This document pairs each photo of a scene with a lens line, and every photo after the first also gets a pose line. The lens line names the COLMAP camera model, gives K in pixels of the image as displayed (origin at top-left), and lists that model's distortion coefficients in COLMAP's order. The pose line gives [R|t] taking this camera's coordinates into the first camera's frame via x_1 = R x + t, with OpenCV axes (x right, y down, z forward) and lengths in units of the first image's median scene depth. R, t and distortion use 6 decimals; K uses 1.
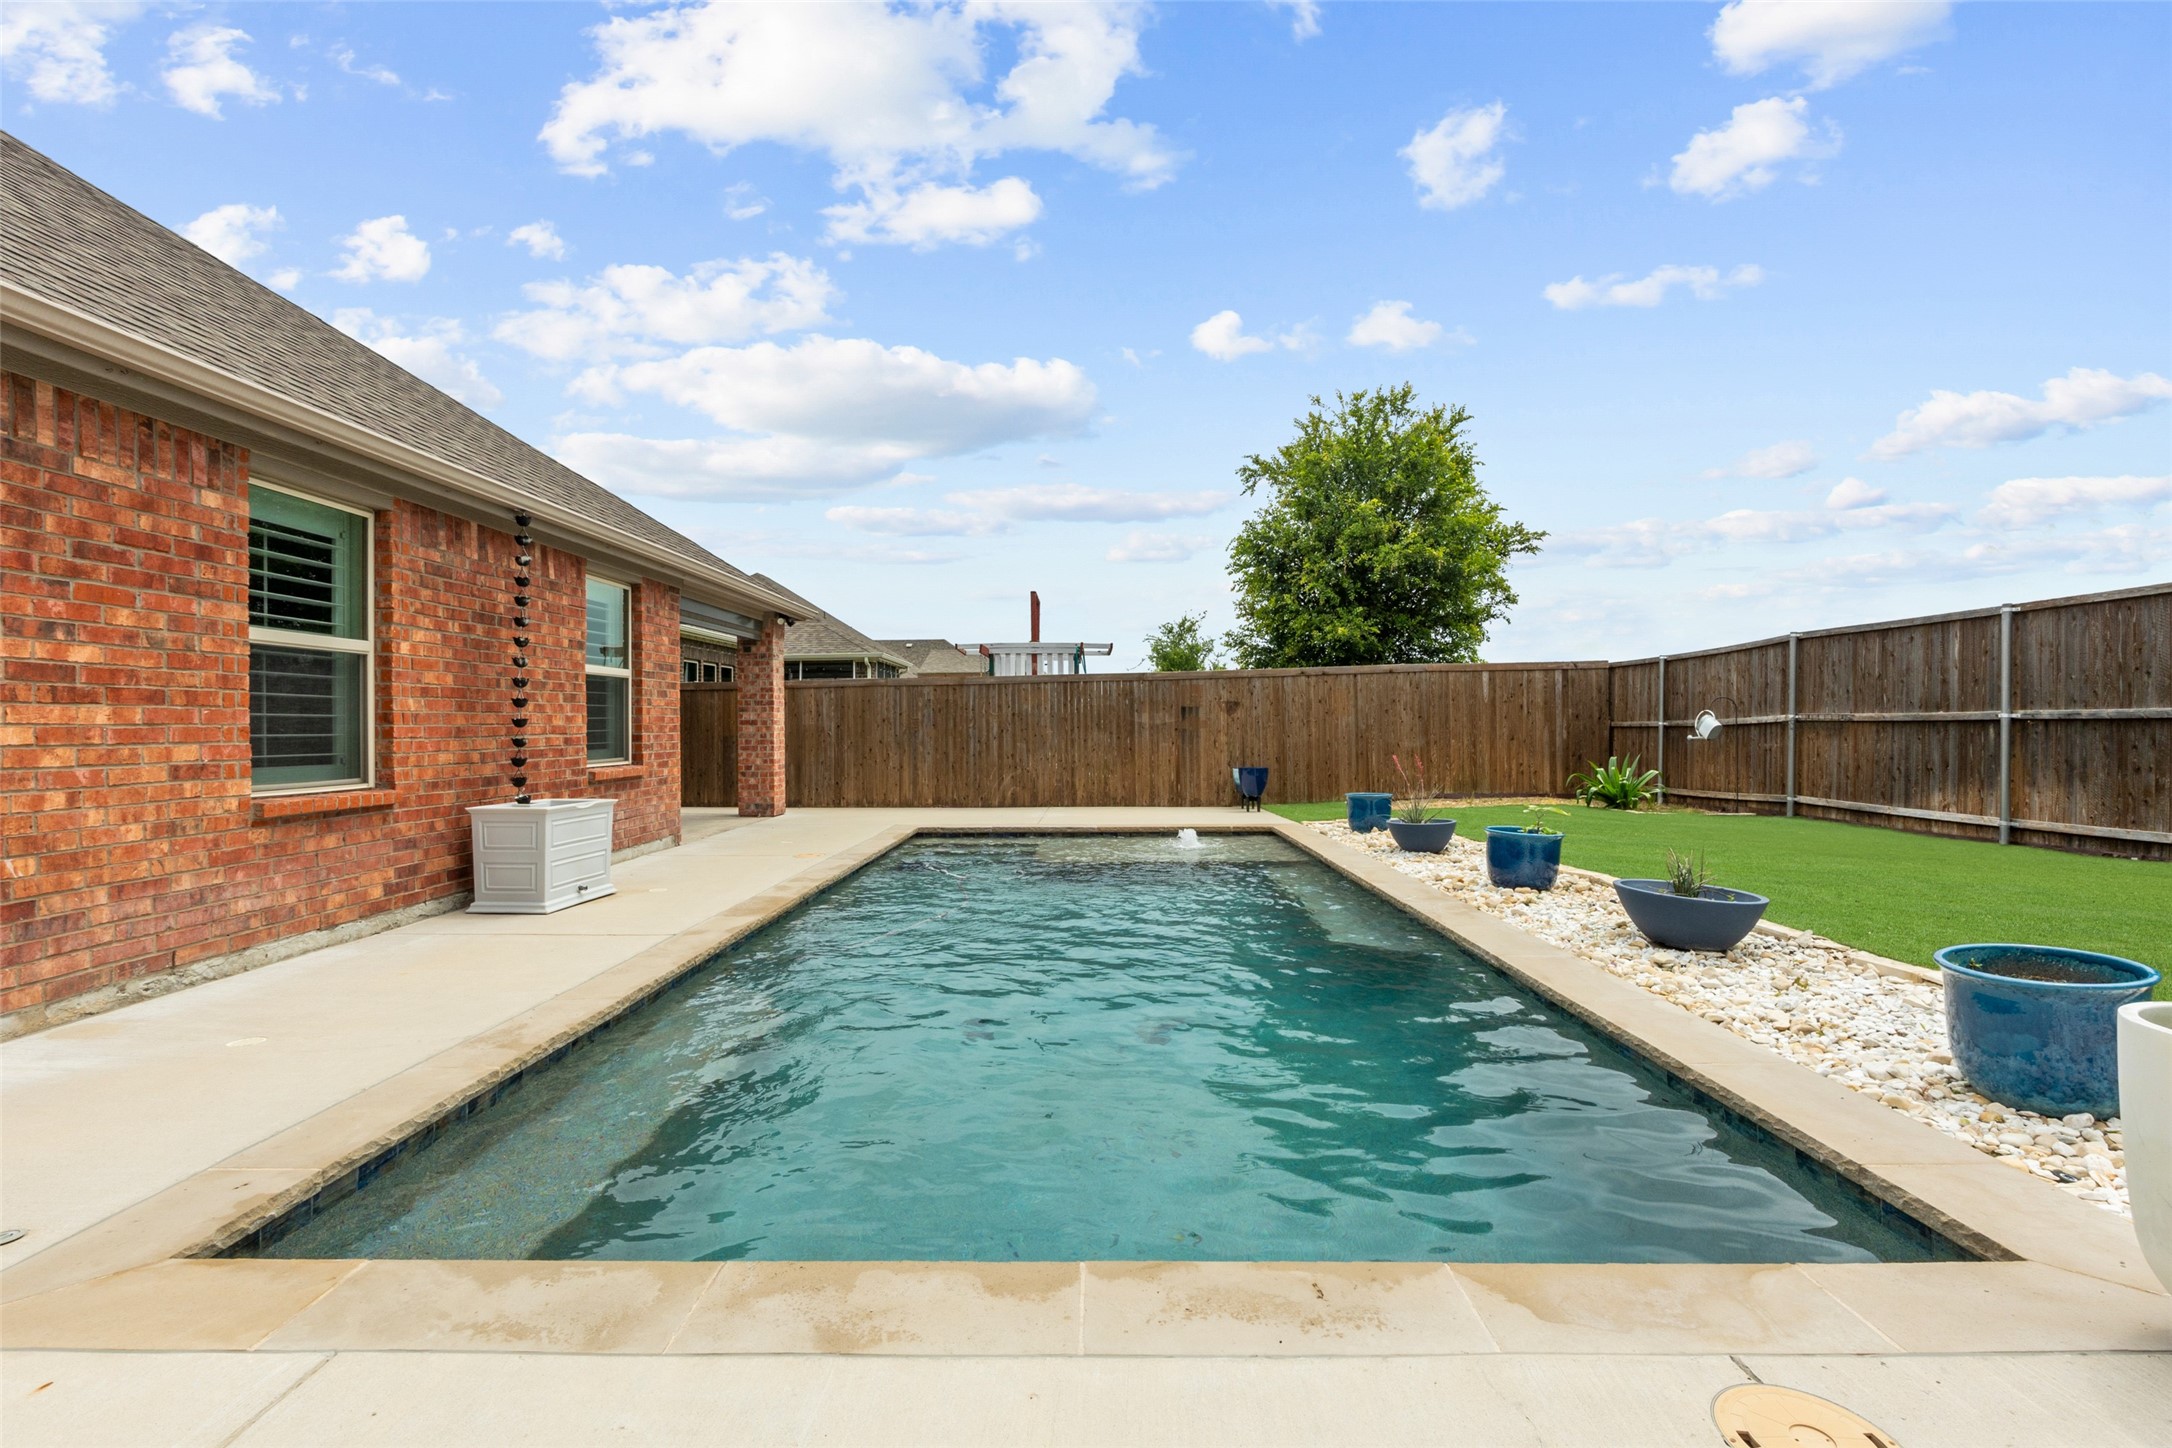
lens RADIAL K [[1017.5, 0, 1085.2], [0, 1017.5, 728.5], [0, 0, 1]] dist [-0.000629, -0.000196]
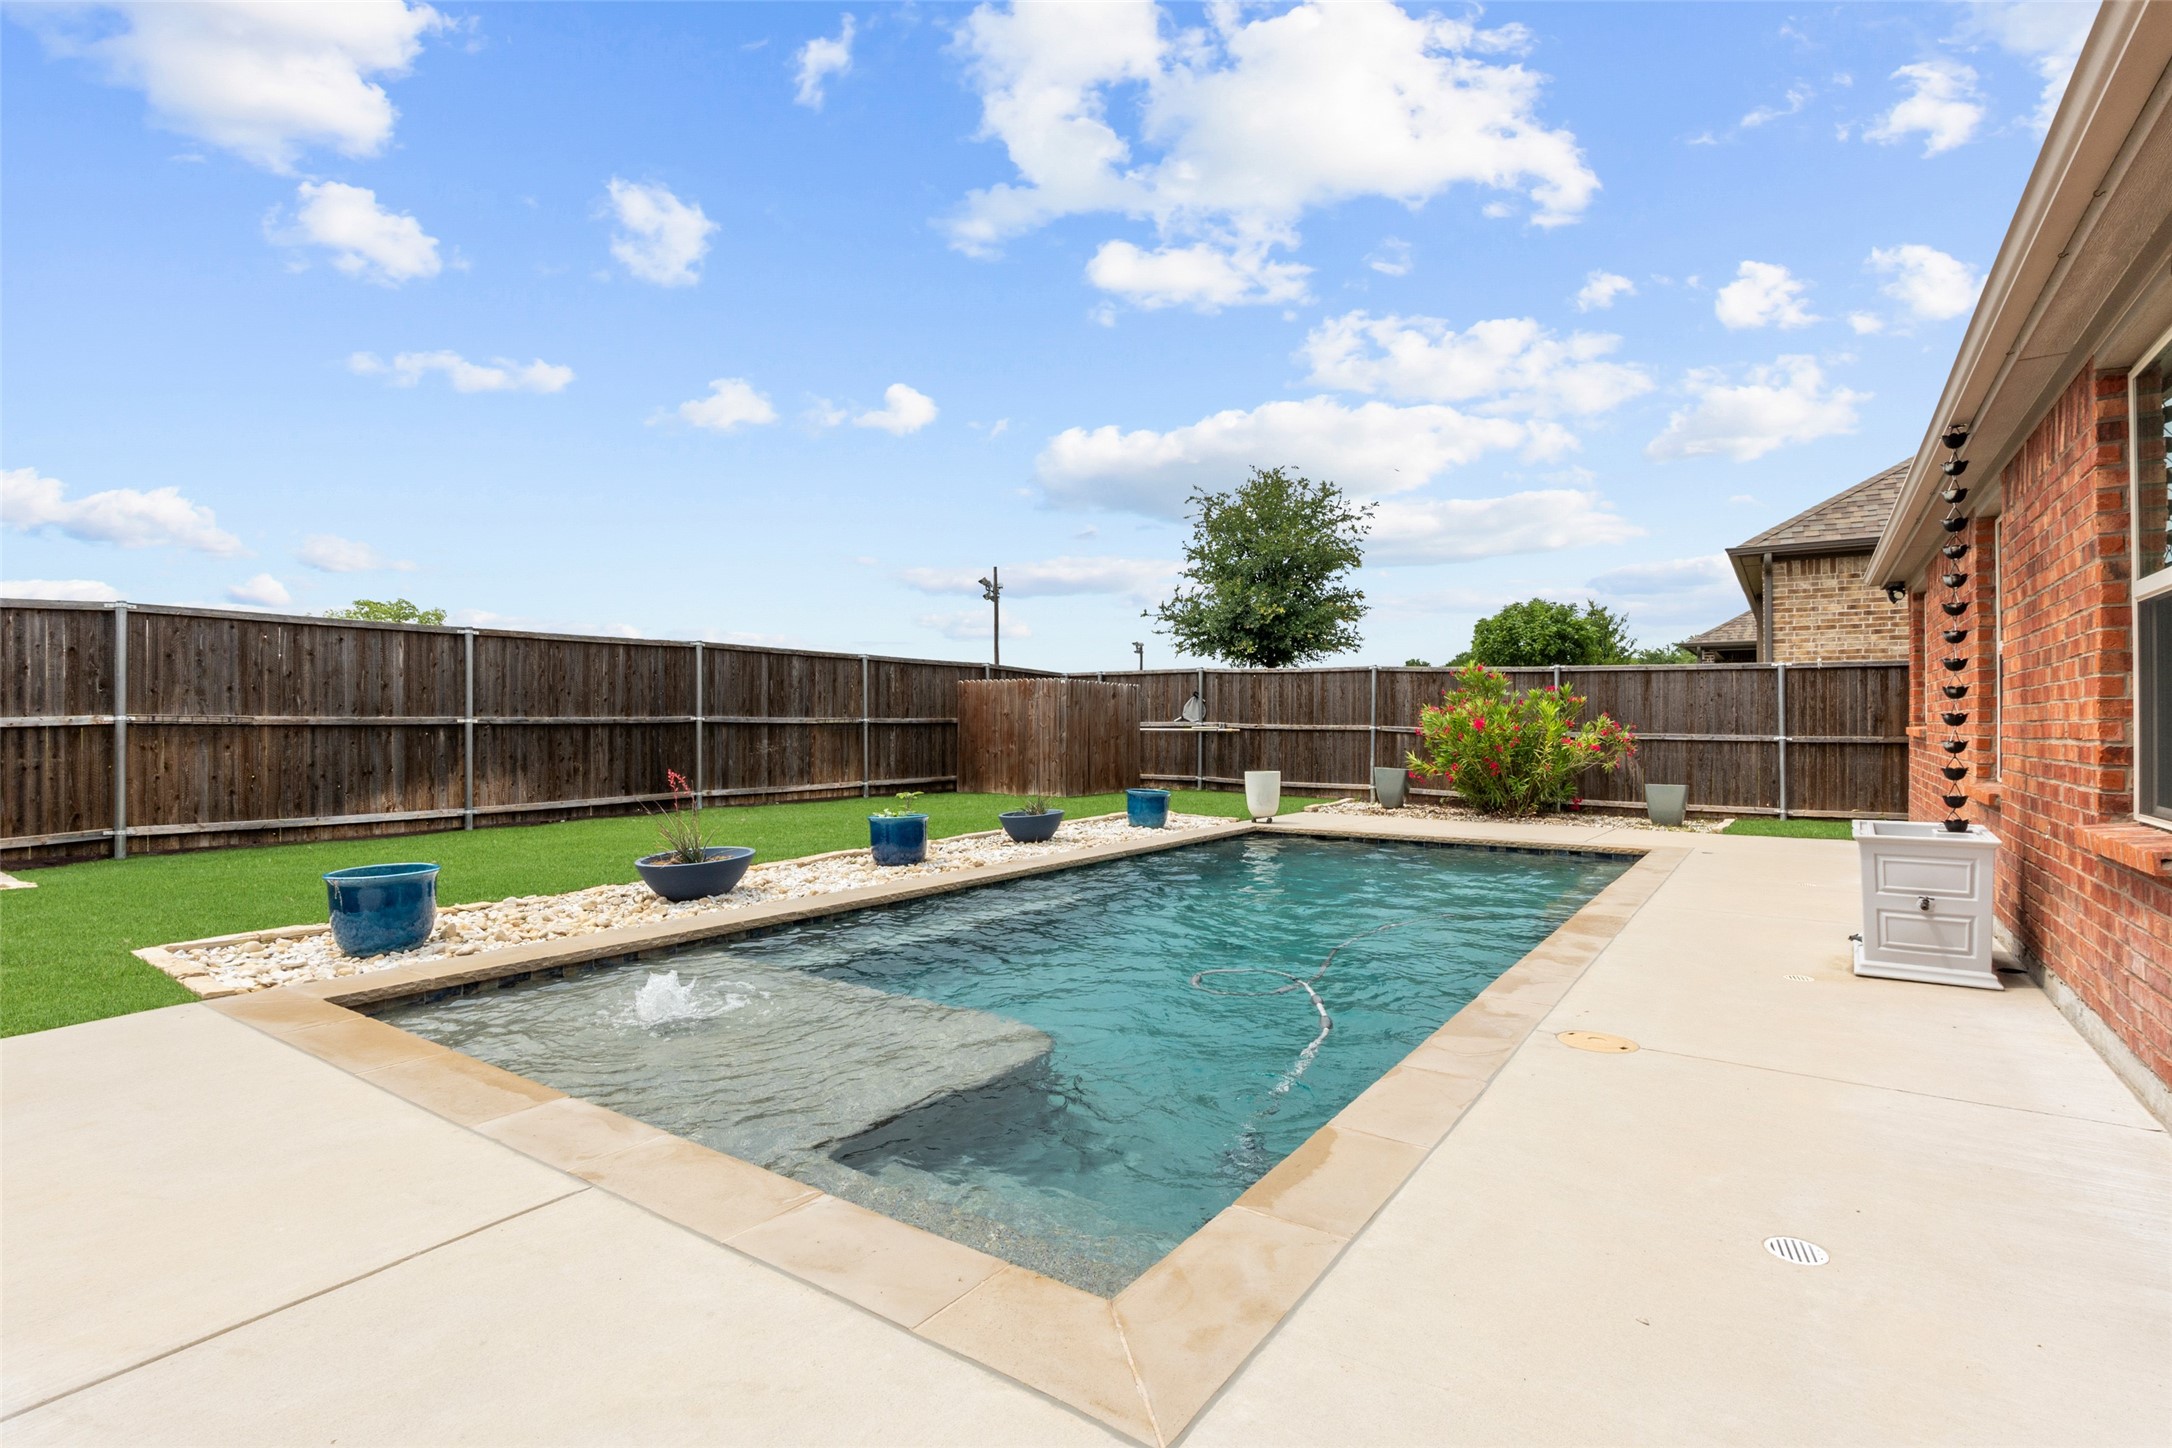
lens RADIAL K [[1017.5, 0, 1085.1], [0, 1017.5, 721.8], [0, 0, 1]] dist [-0.000629, -0.000196]
pose [[-0.829773, 0.002018, 0.558097, -0.332034], [0.002045, 0.999998, -0.000575, -0.009111], [-0.558097, 0.000664, -0.829775, 1.493283]]
